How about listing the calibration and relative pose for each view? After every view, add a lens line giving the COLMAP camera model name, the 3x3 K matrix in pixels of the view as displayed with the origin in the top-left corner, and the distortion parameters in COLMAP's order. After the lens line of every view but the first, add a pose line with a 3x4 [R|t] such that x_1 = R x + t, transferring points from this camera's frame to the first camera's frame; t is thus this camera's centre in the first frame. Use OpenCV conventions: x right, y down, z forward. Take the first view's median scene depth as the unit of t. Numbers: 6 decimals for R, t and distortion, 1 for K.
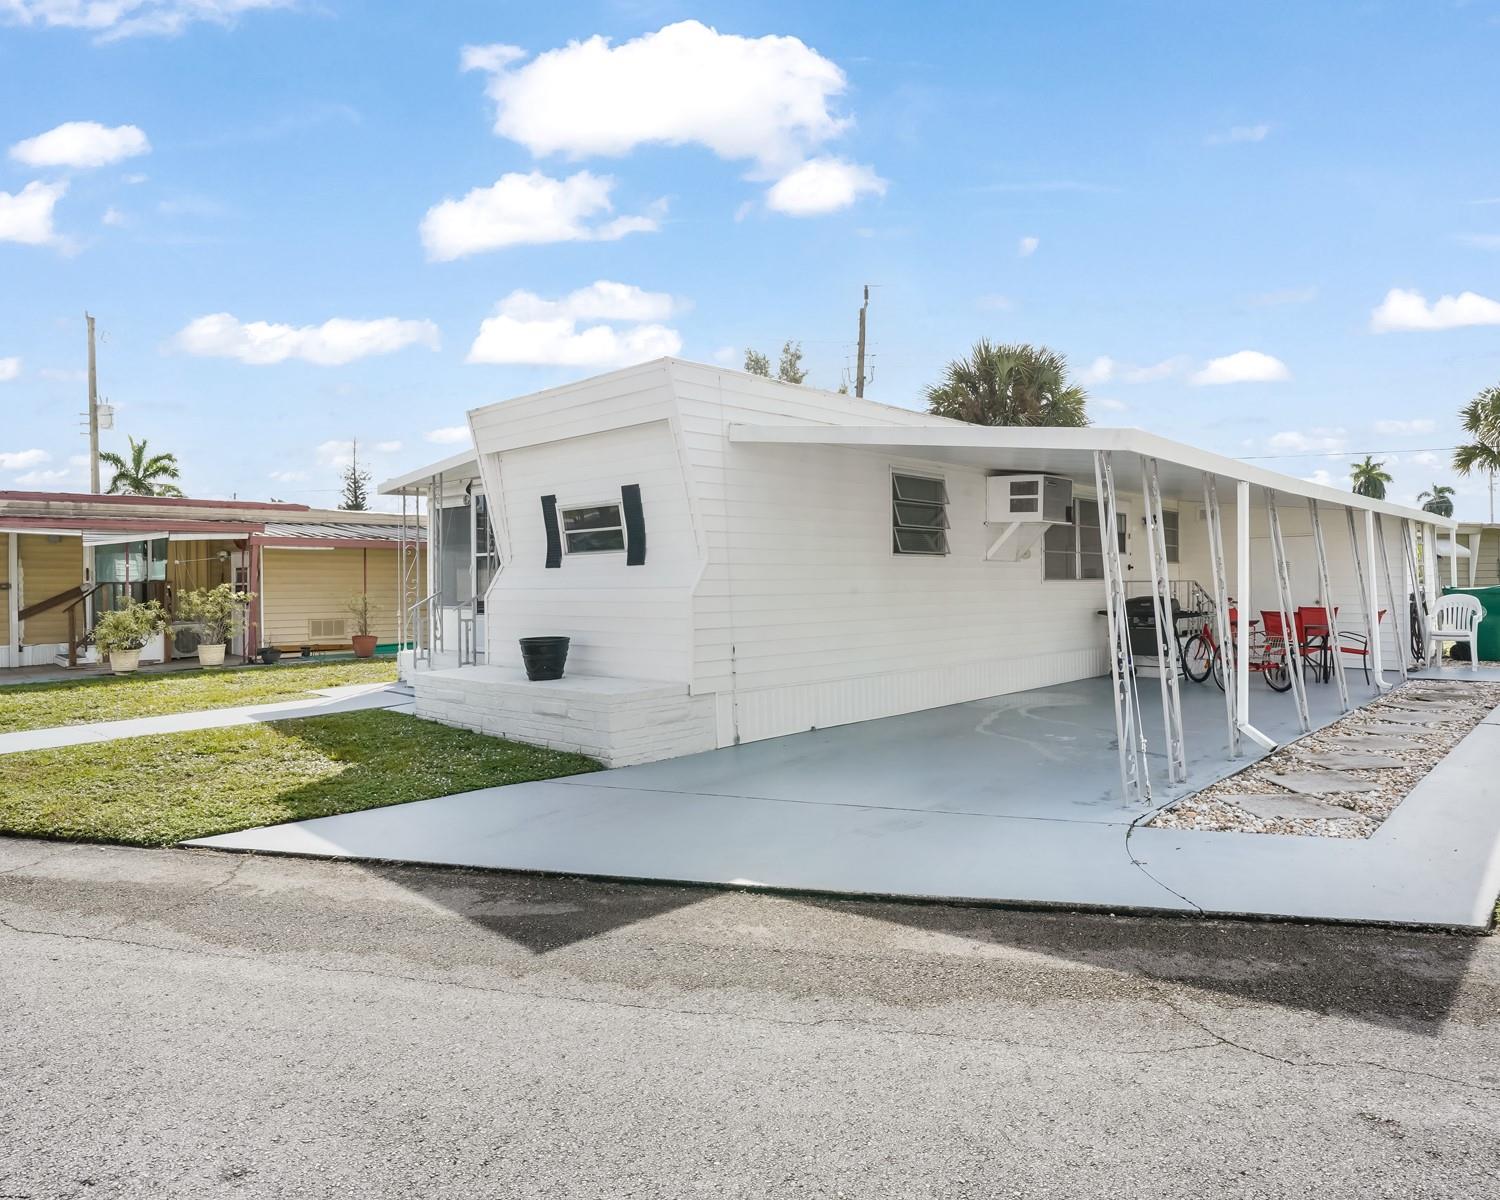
lens RADIAL K [[961.2, 0, 791.2], [0, 961.2, 596.0], [0, 0, 1]] dist [-0.000561, -0.001111]
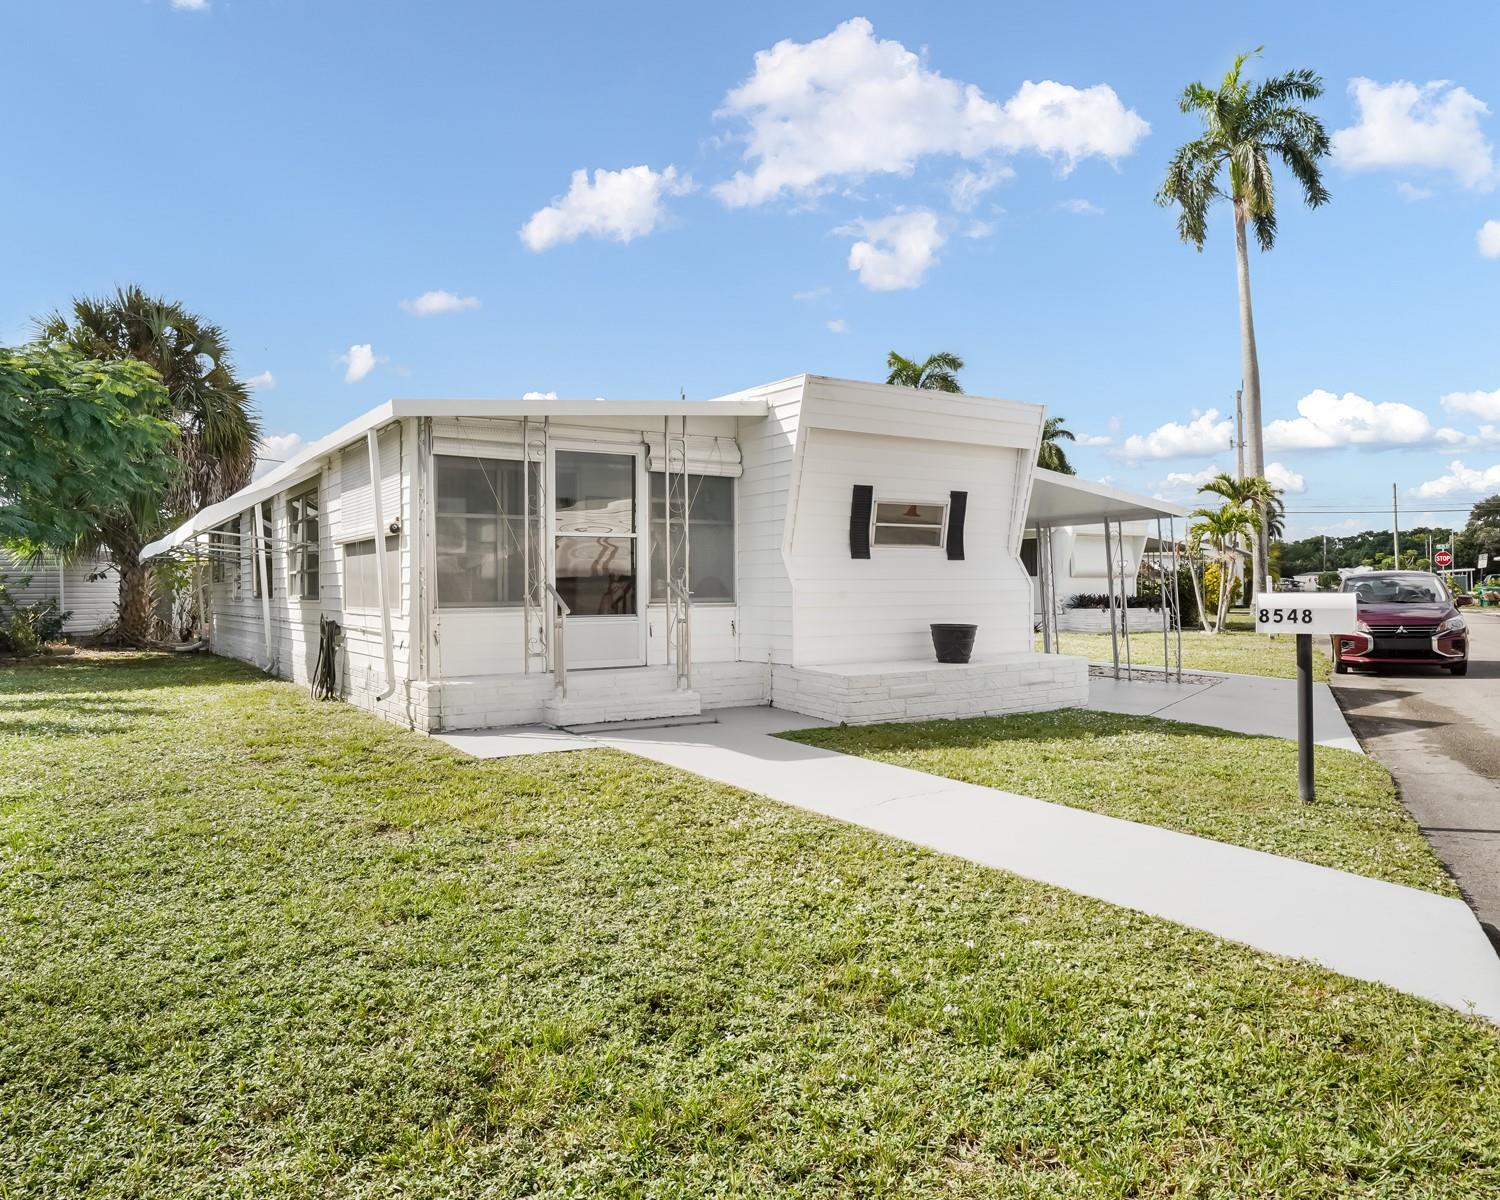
lens RADIAL K [[1024.0, 0, 737.3], [0, 1024.0, 598.1], [0, 0, 1]] dist [-0.002242, 0.007143]
pose [[0.235732, 0.002878, 0.971814, -1.402960], [0.019536, 0.999780, -0.007700, 0.018202], [-0.971622, 0.020801, 0.235623, 0.946308]]
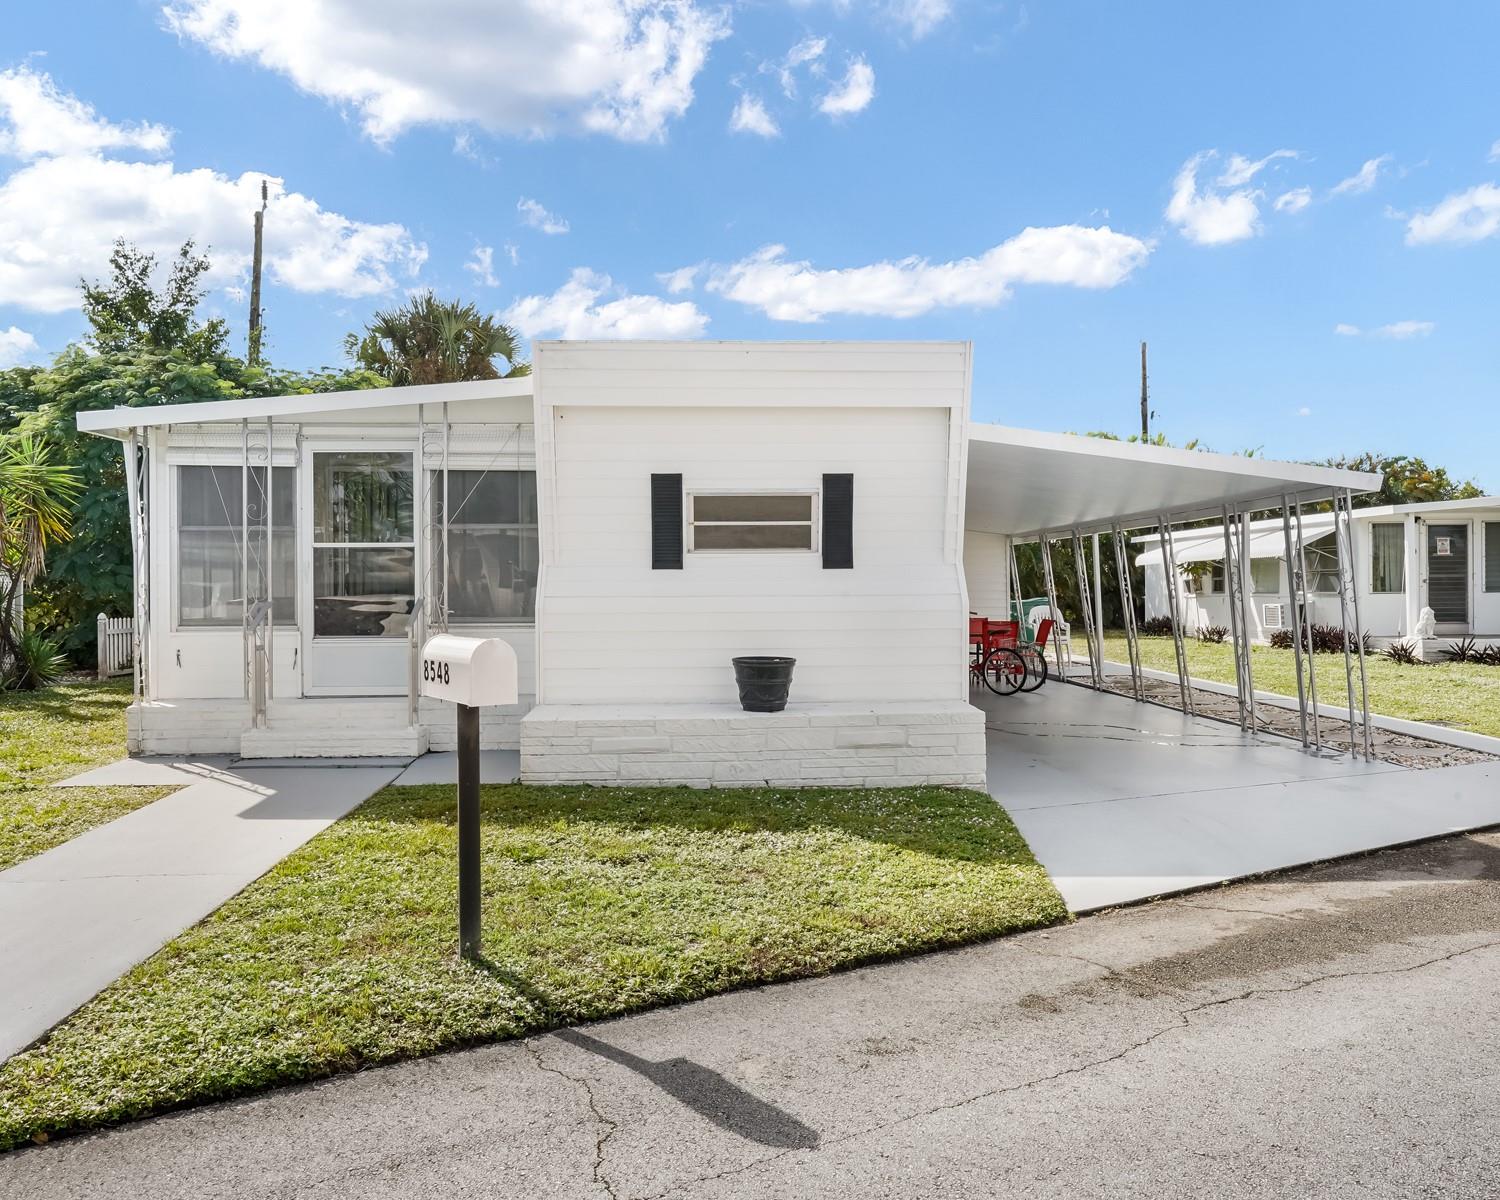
lens RADIAL K [[1220.7, 0, 750.0], [0, 1220.7, 600.0], [0, 0, 1]] dist [0.099276, -0.205117]
pose [[0.699002, 0.004108, 0.715108, -0.965351], [0.005886, 0.999917, -0.011497, 0.007392], [-0.715096, 0.012245, 0.698919, 0.297948]]
